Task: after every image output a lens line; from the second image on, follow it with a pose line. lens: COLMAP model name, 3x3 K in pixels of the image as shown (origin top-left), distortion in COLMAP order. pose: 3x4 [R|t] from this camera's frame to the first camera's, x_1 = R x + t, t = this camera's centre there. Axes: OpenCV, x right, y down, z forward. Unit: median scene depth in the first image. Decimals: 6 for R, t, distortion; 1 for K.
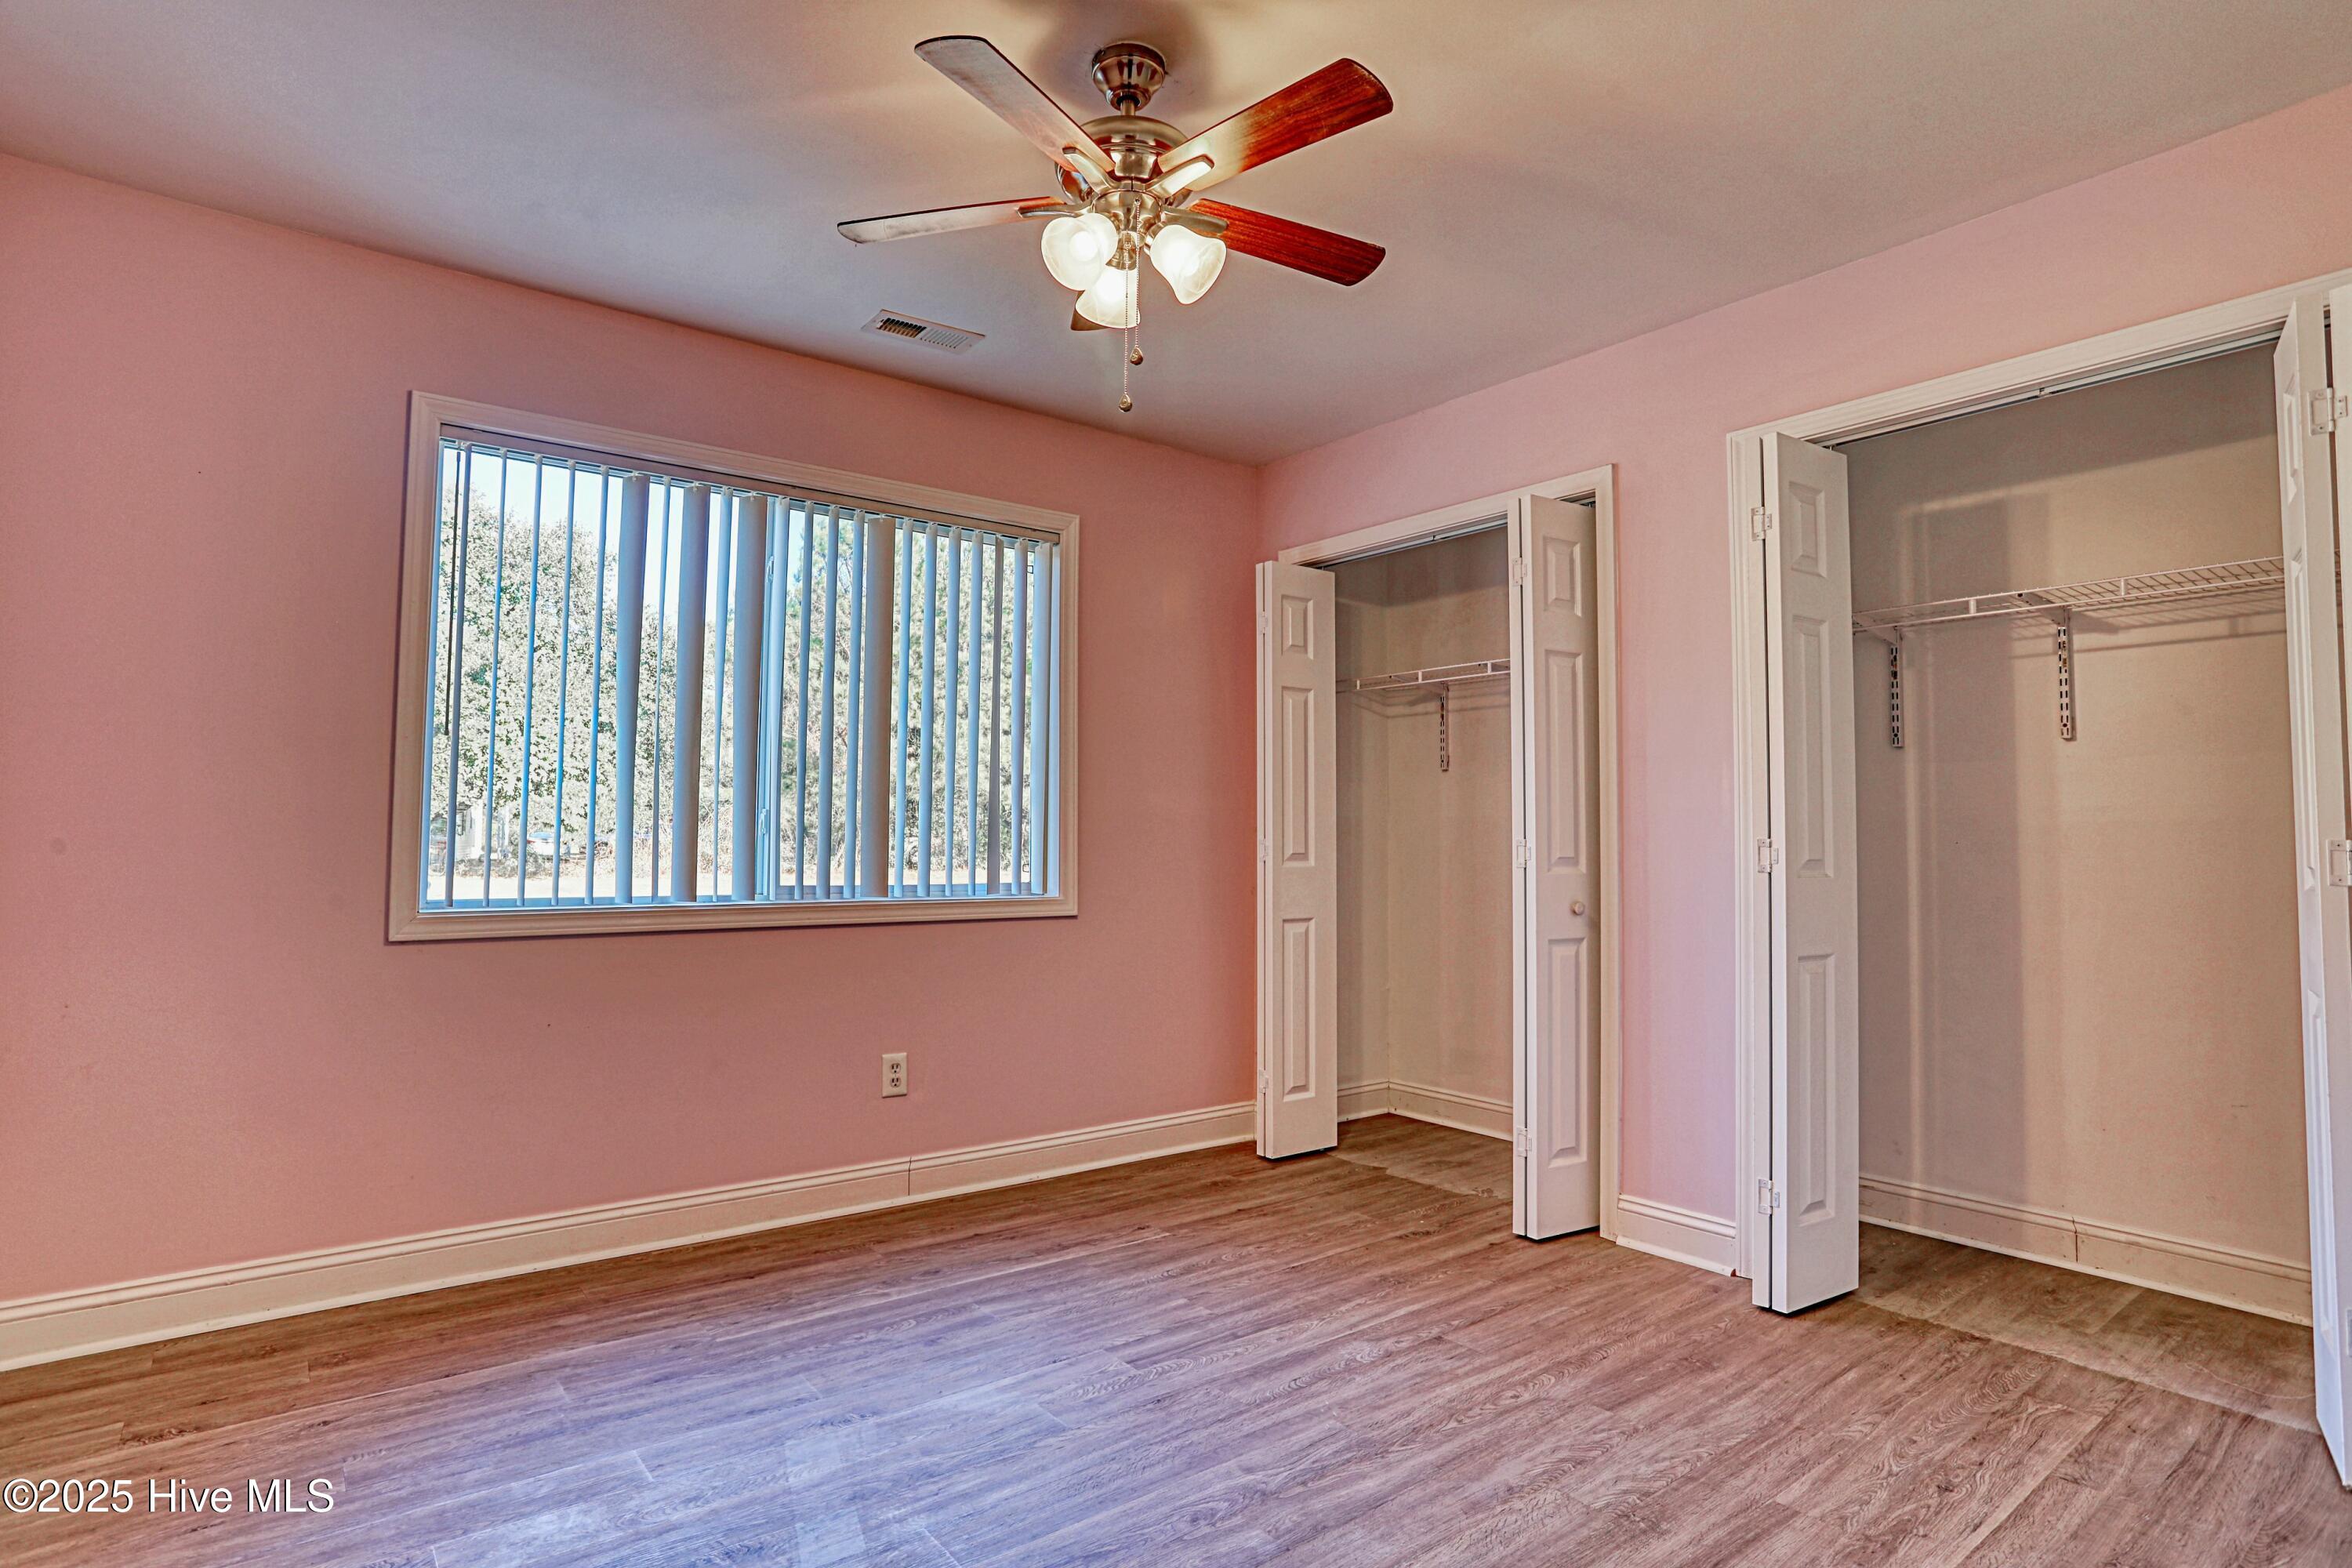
lens RADIAL K [[1243.4, 0, 1182.2], [0, 1243.4, 775.3], [0, 0, 1]] dist [-0.043431, 0.009566]
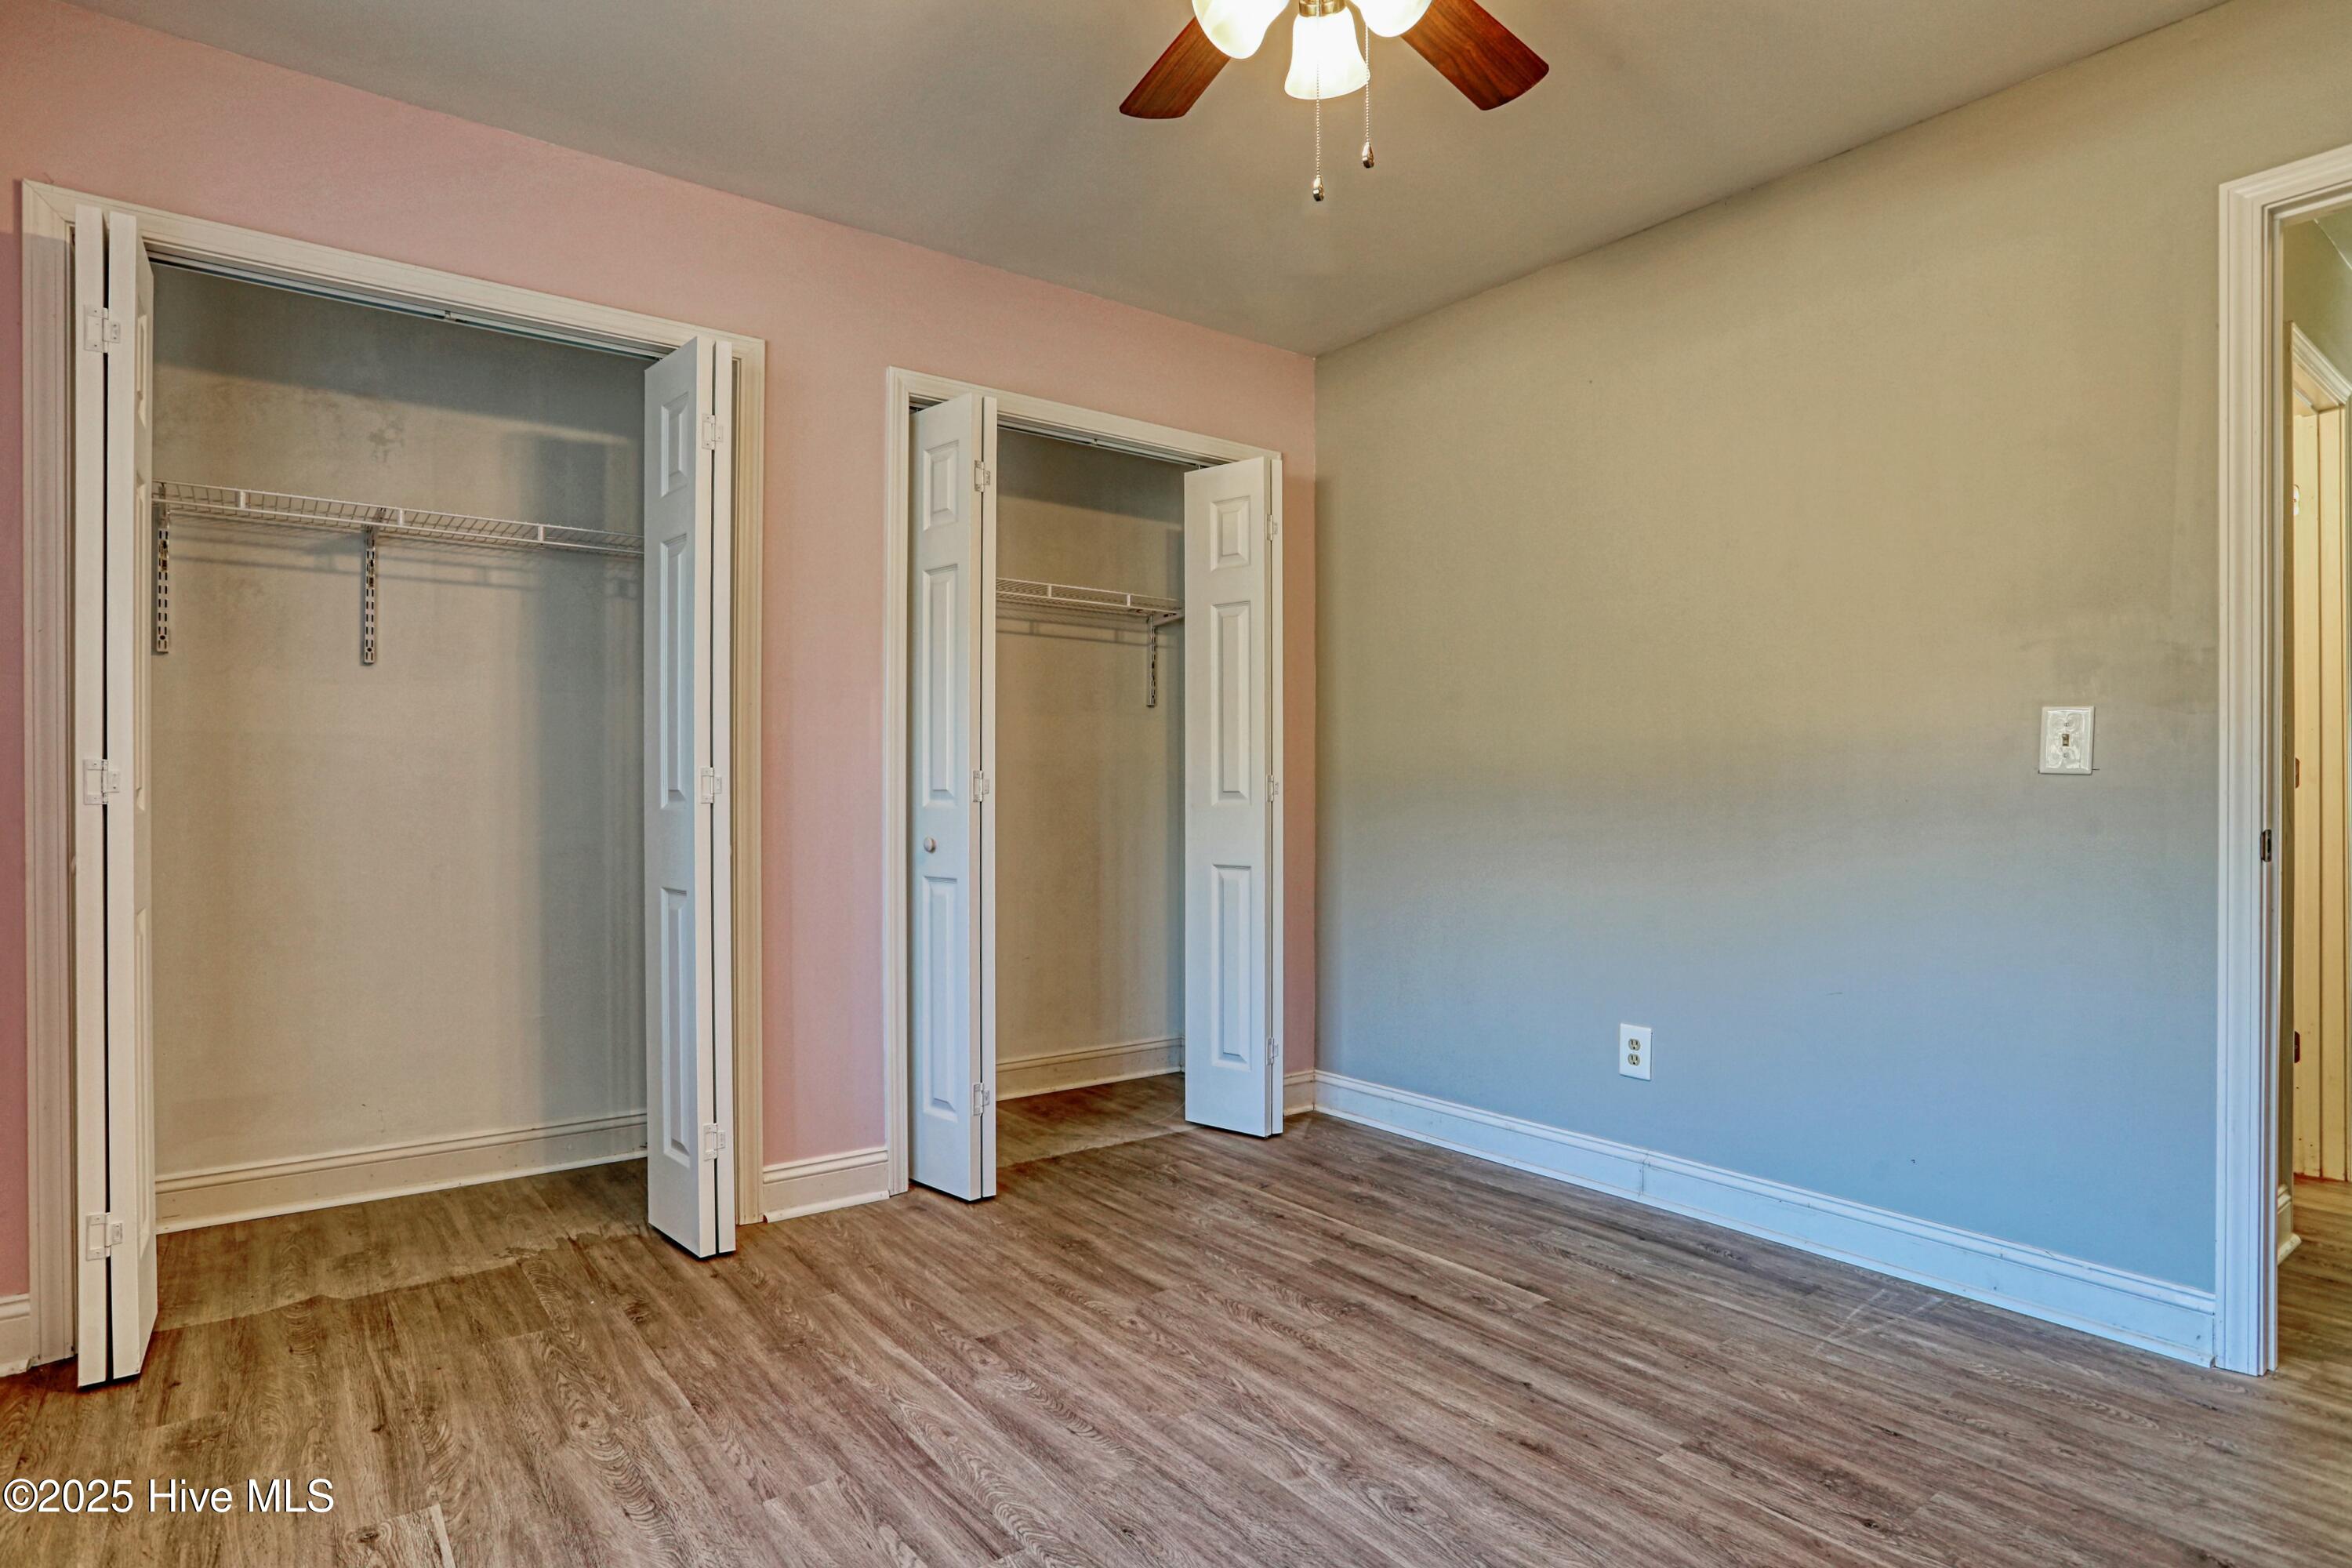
lens RADIAL K [[1243.4, 0, 1181.2], [0, 1243.4, 791.6], [0, 0, 1]] dist [-0.043431, 0.009566]
pose [[0.008076, -0.011022, 0.999907, -0.674033], [-0.057616, 0.998273, 0.011469, 0.049027], [-0.998306, -0.057704, 0.007427, 0.885243]]
